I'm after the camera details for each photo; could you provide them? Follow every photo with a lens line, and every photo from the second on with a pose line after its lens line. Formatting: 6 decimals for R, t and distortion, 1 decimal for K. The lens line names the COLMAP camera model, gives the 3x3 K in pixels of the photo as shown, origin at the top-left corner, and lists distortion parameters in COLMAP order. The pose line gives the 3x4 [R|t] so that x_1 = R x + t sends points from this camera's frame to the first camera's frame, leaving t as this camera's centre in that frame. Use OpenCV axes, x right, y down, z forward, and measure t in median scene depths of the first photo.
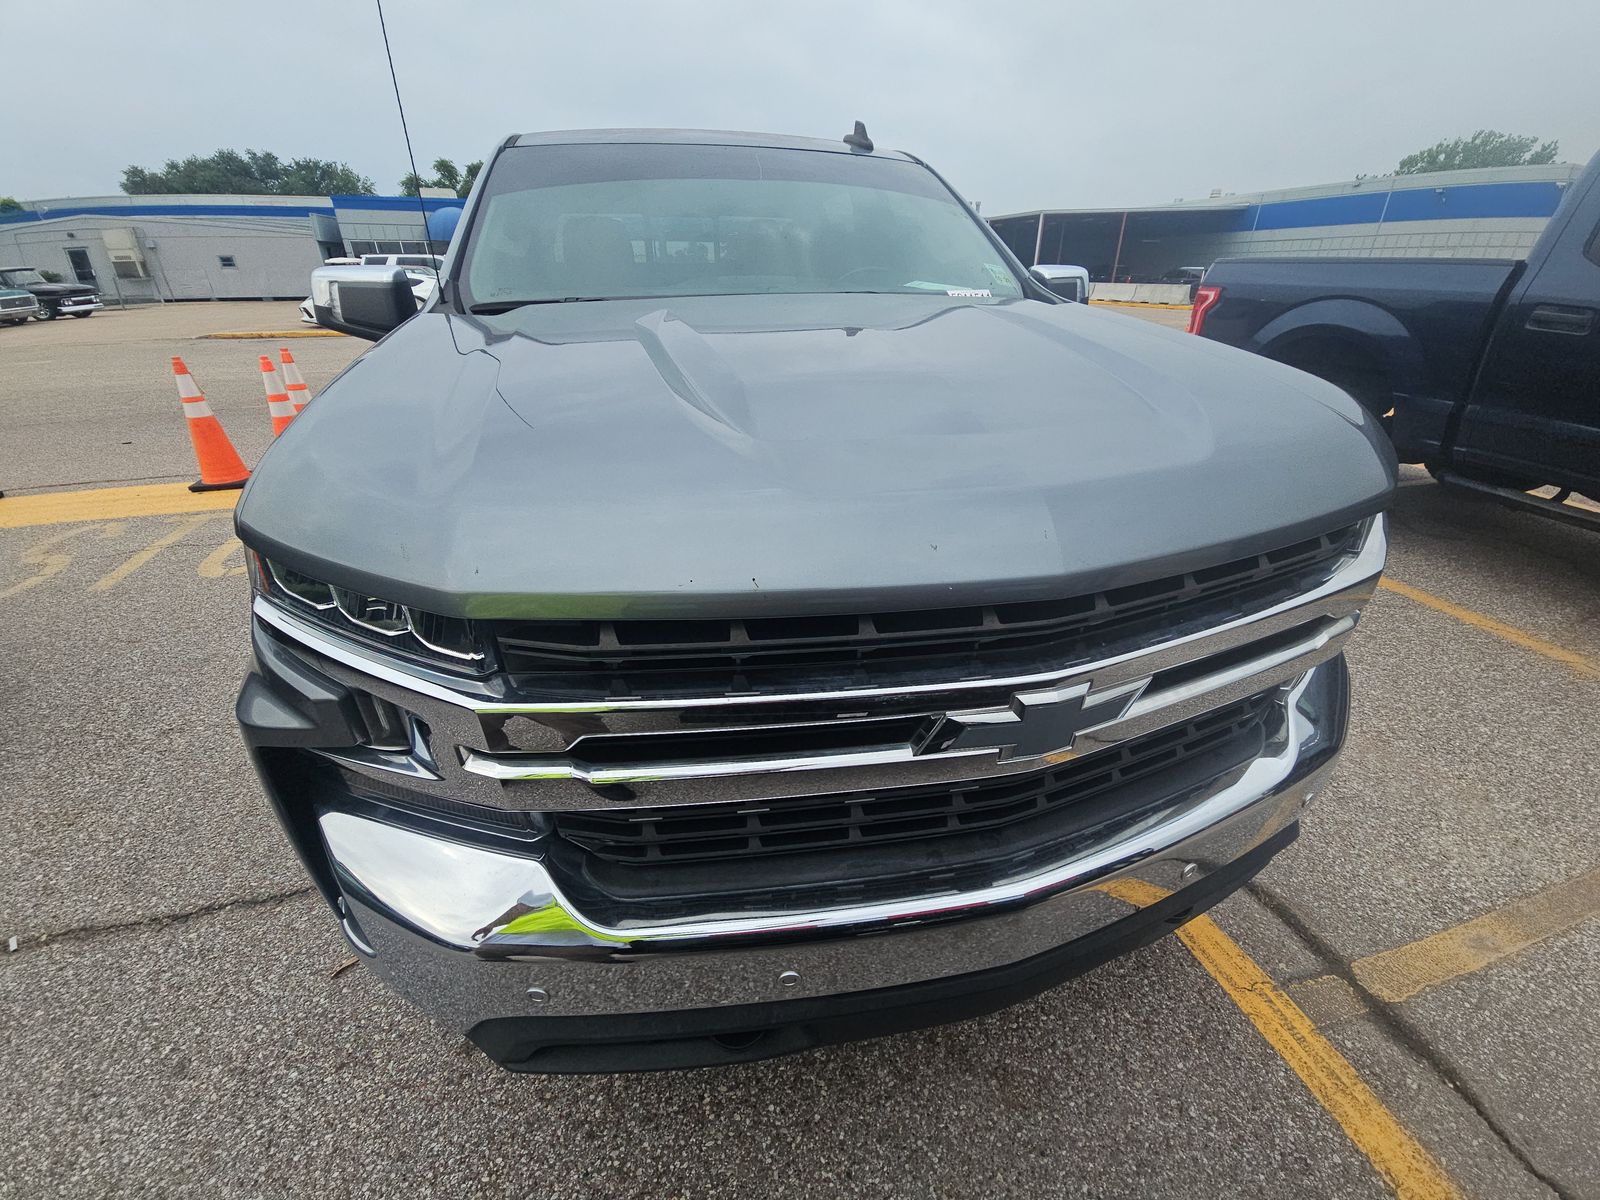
lens RADIAL K [[649.5, 0, 800.0], [0, 649.5, 600.0], [0, 0, 1]] dist [0.027266, -0.017186]
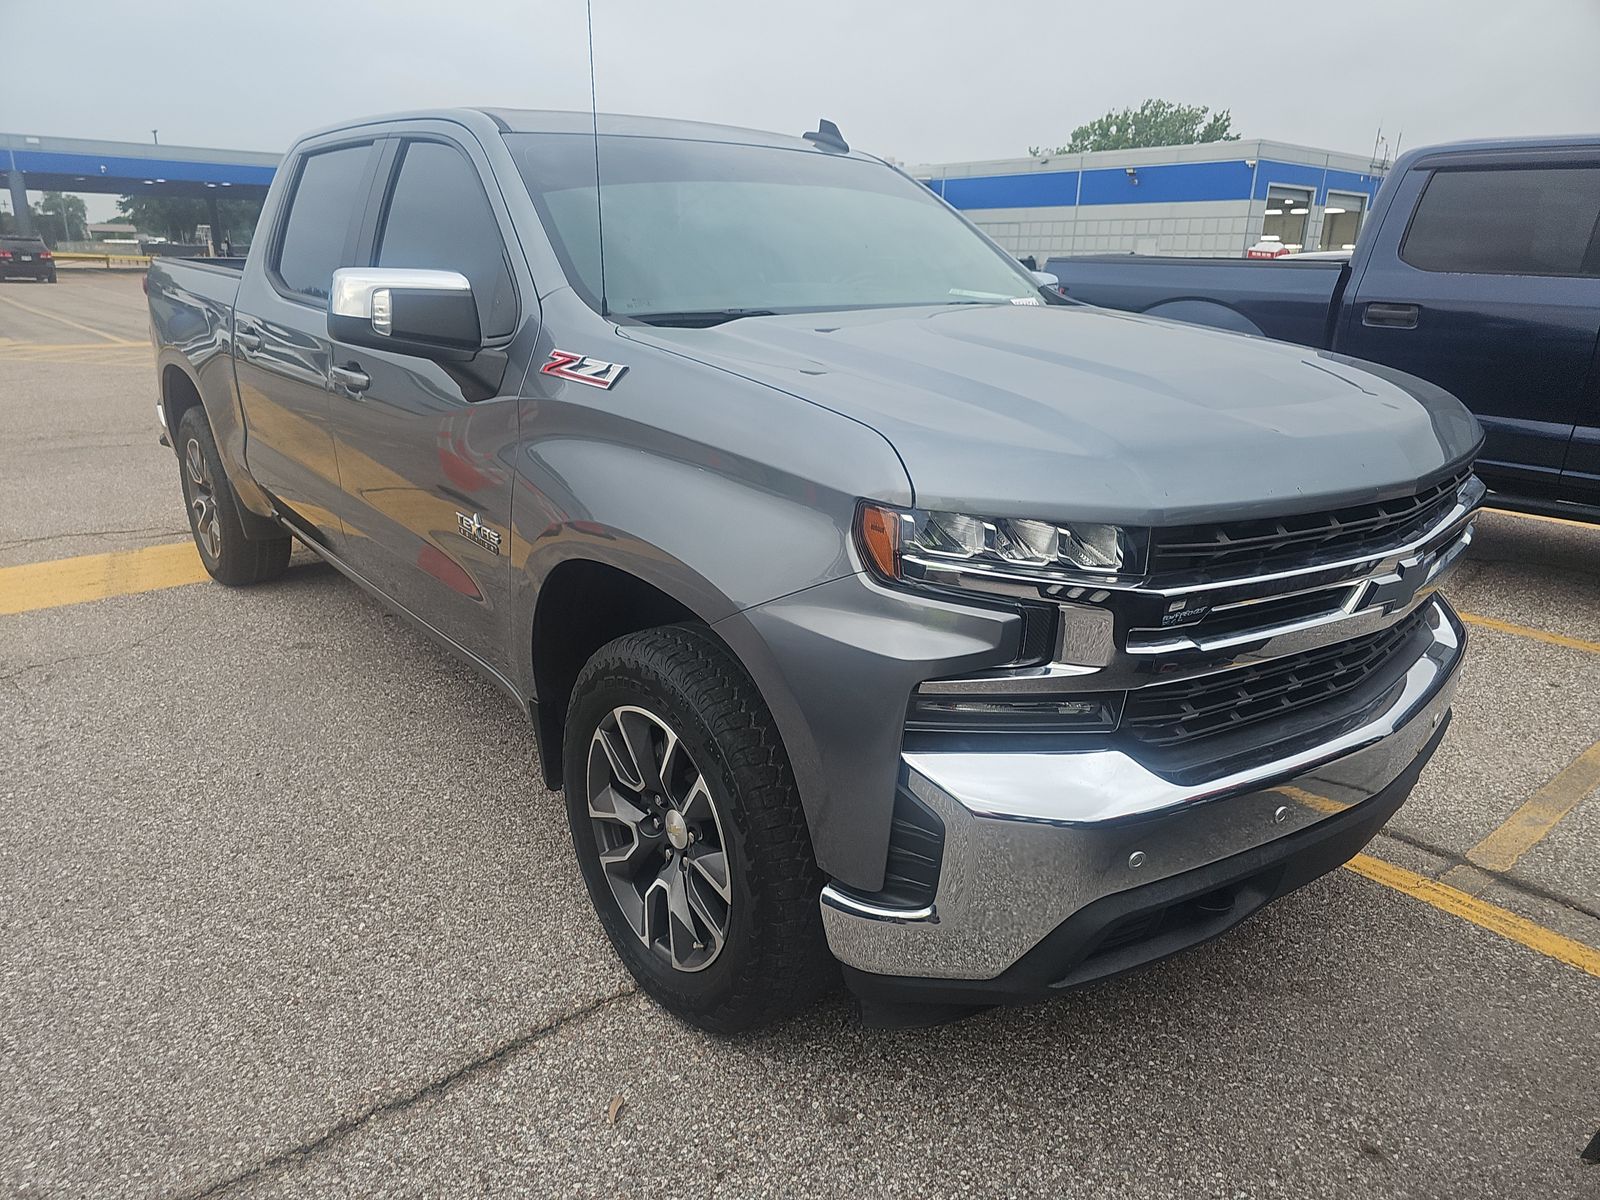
lens RADIAL K [[1052.8, 0, 789.1], [0, 1052.8, 606.7], [0, 0, 1]] dist [0.044954, -0.039120]
pose [[0.915863, -0.110741, 0.385916, -0.927586], [0.164024, 0.980538, -0.107893, 0.135002], [-0.366457, 0.162115, 0.916203, -0.351689]]
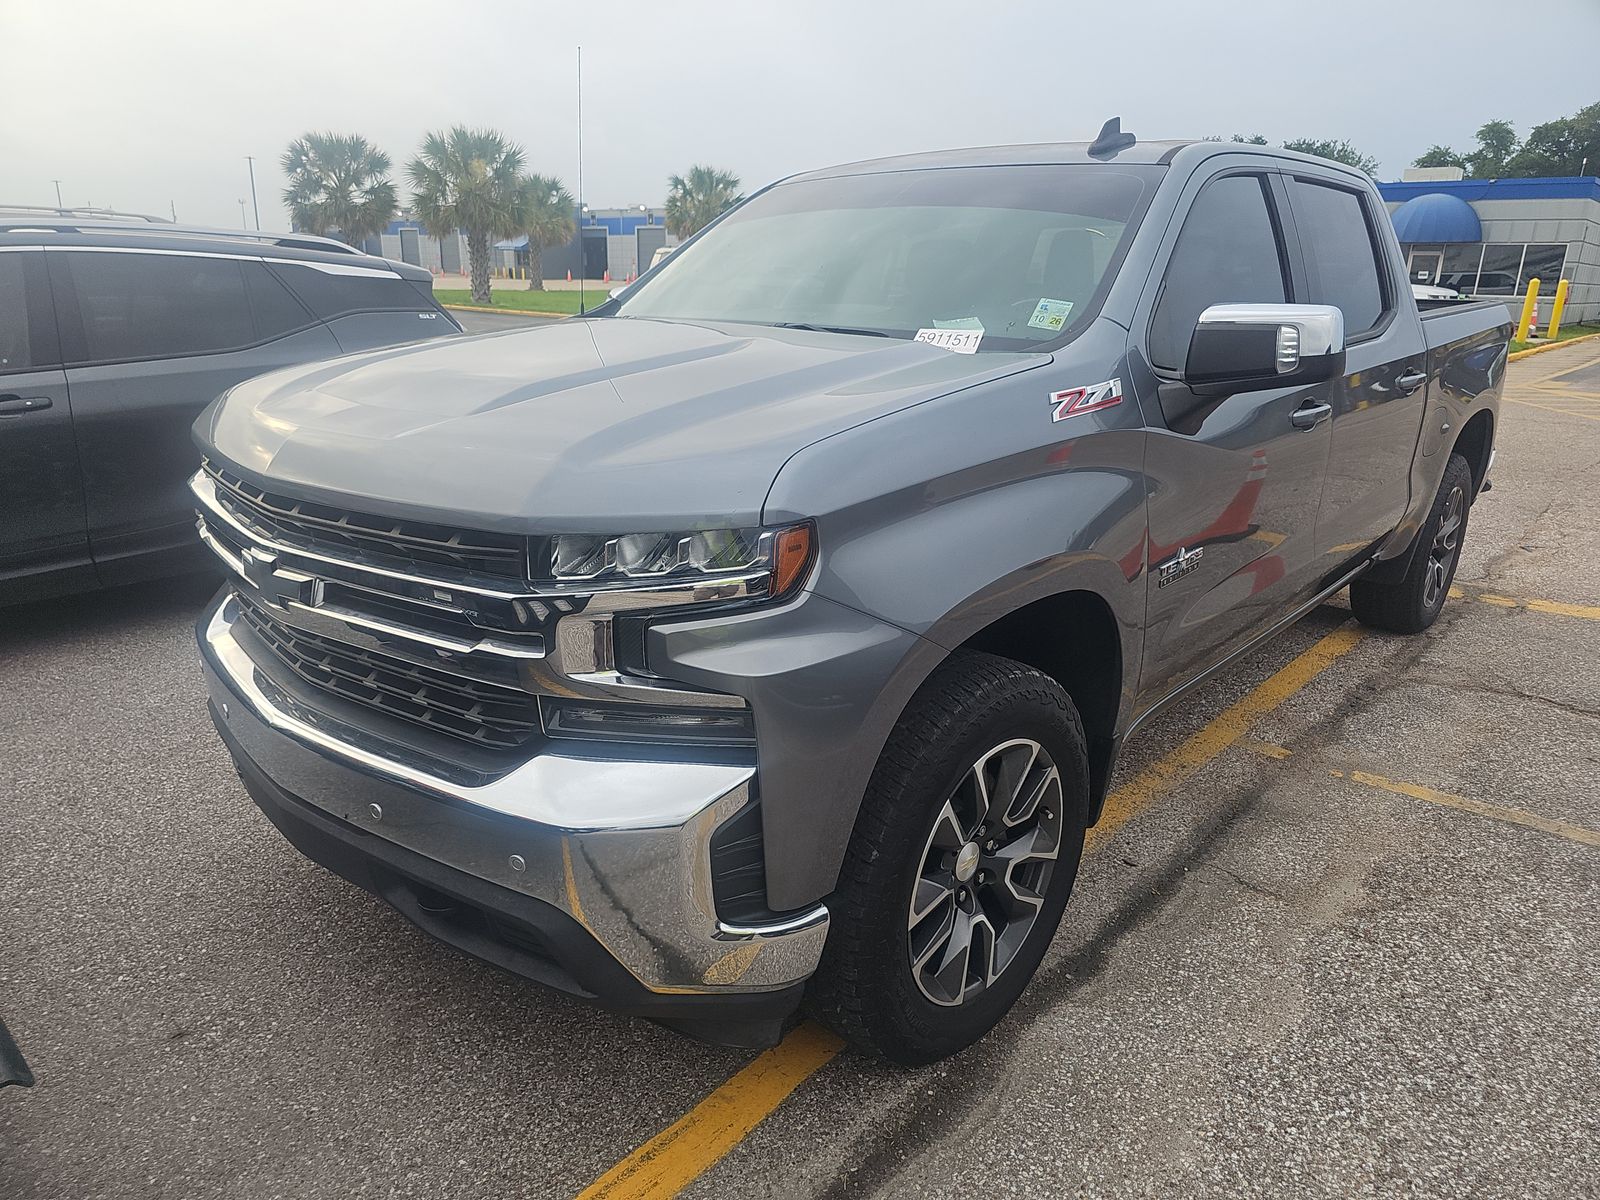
lens RADIAL K [[1052.8, 0, 789.1], [0, 1052.8, 606.7], [0, 0, 1]] dist [0.044954, -0.039120]
pose [[0.530122, 0.258389, -0.807593, 1.540790], [-0.390752, 0.919721, 0.037765, -0.166406], [0.752518, 0.295548, 0.588530, 0.244030]]
